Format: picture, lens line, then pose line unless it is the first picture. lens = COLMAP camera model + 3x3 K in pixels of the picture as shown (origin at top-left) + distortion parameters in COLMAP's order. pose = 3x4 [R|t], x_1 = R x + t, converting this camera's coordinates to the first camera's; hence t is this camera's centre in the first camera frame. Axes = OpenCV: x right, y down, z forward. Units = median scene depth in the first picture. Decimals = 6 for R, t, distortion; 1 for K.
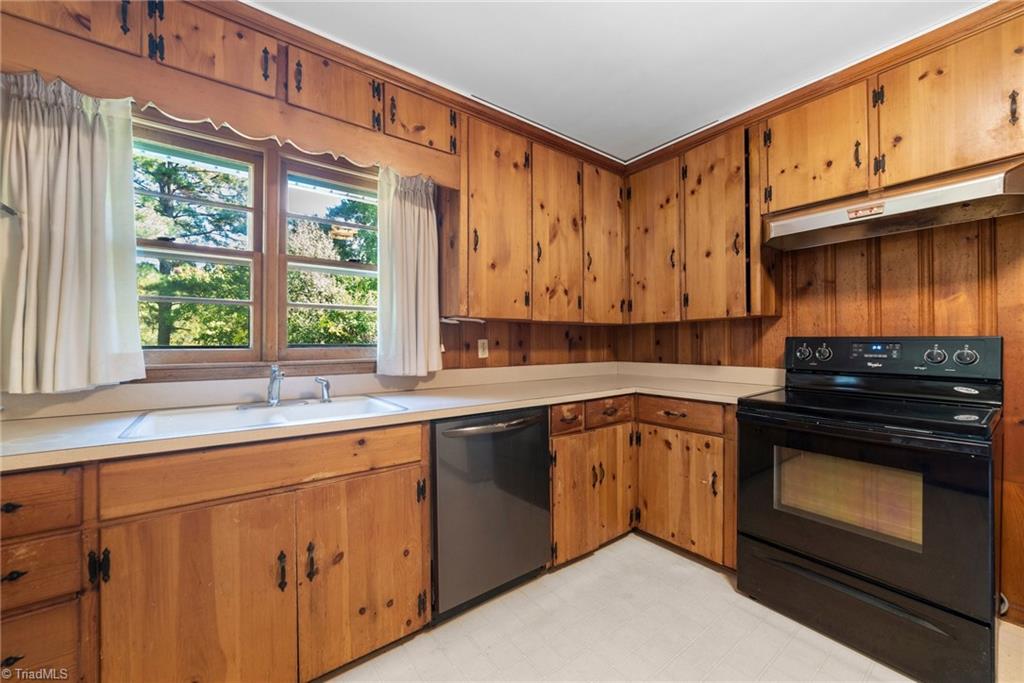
lens RADIAL K [[396.4, 0, 515.7], [0, 396.4, 341.8], [0, 0, 1]] dist [-0.023081, 0.006948]
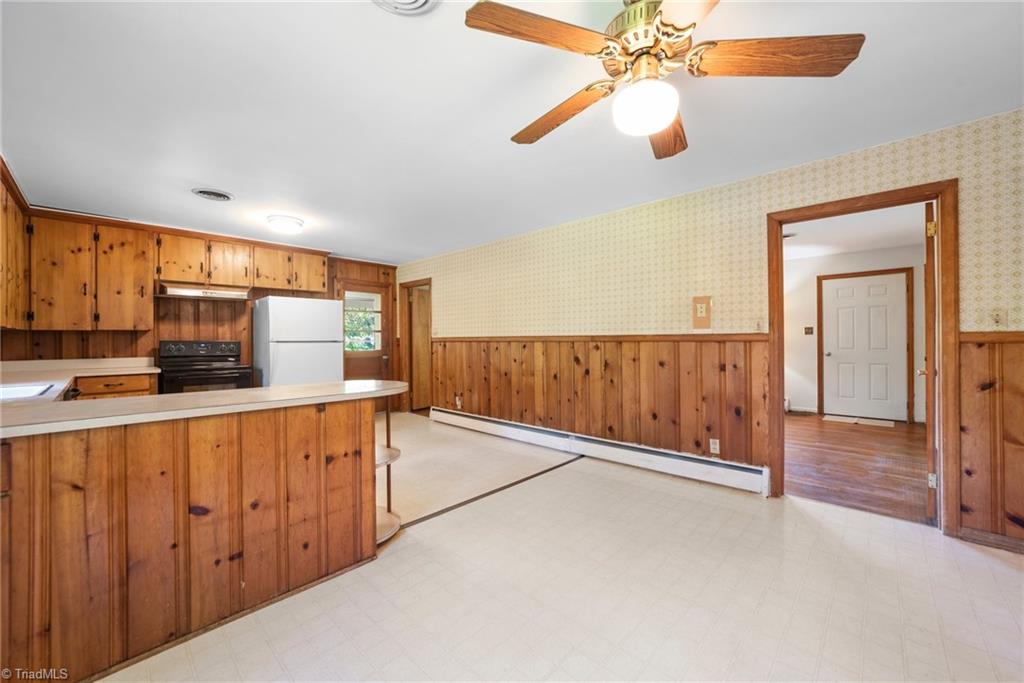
lens RADIAL K [[396.4, 0, 504.0], [0, 396.4, 339.0], [0, 0, 1]] dist [-0.023081, 0.006948]
pose [[-0.140621, 0.006205, 0.990044, -1.625449], [0.005769, 0.999969, -0.005448, 0.000038], [-0.990047, 0.004946, -0.140653, -0.487949]]
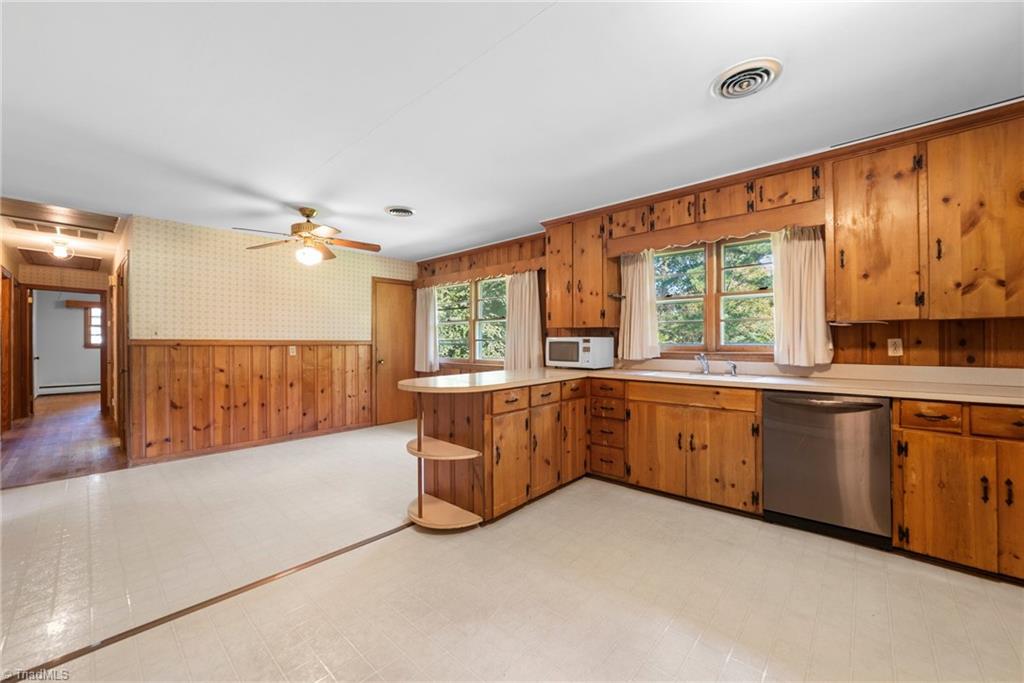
lens RADIAL K [[396.4, 0, 517.2], [0, 396.4, 339.8], [0, 0, 1]] dist [-0.023081, 0.006948]
pose [[0.205563, -0.005066, -0.978631, 0.887085], [0.002270, 0.999986, -0.004700, -0.000354], [0.978641, -0.001256, 0.205572, -0.245475]]
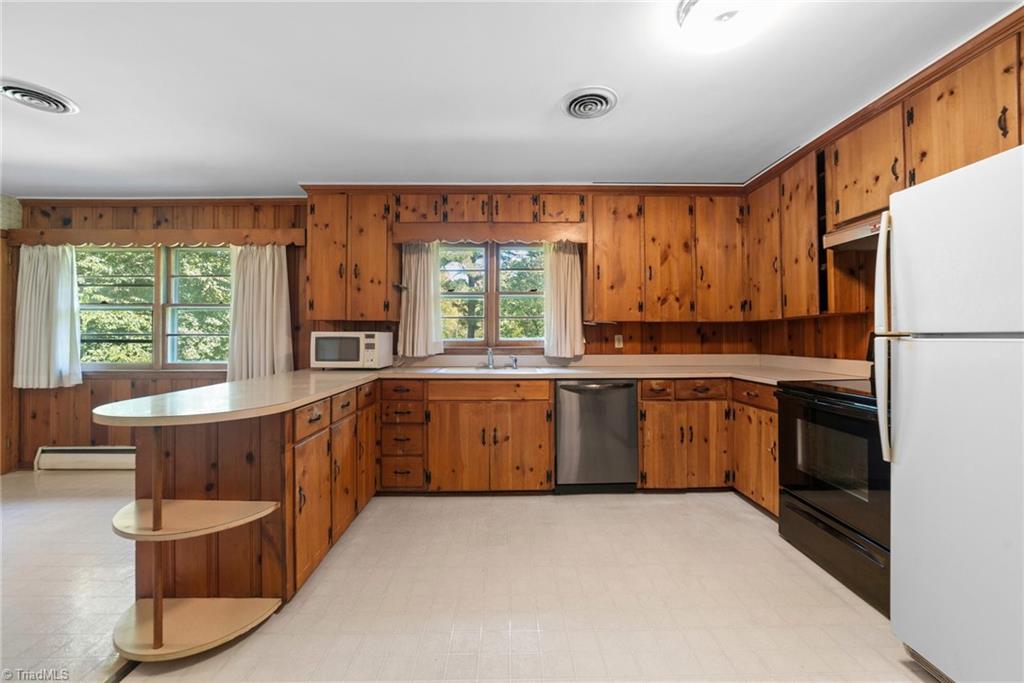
lens RADIAL K [[396.4, 0, 515.0], [0, 396.4, 332.5], [0, 0, 1]] dist [-0.023081, 0.006948]
pose [[0.810298, -0.007058, -0.585976, 0.553746], [0.001137, 0.999945, -0.010471, -0.001072], [0.586017, 0.007818, 0.810261, -0.470665]]
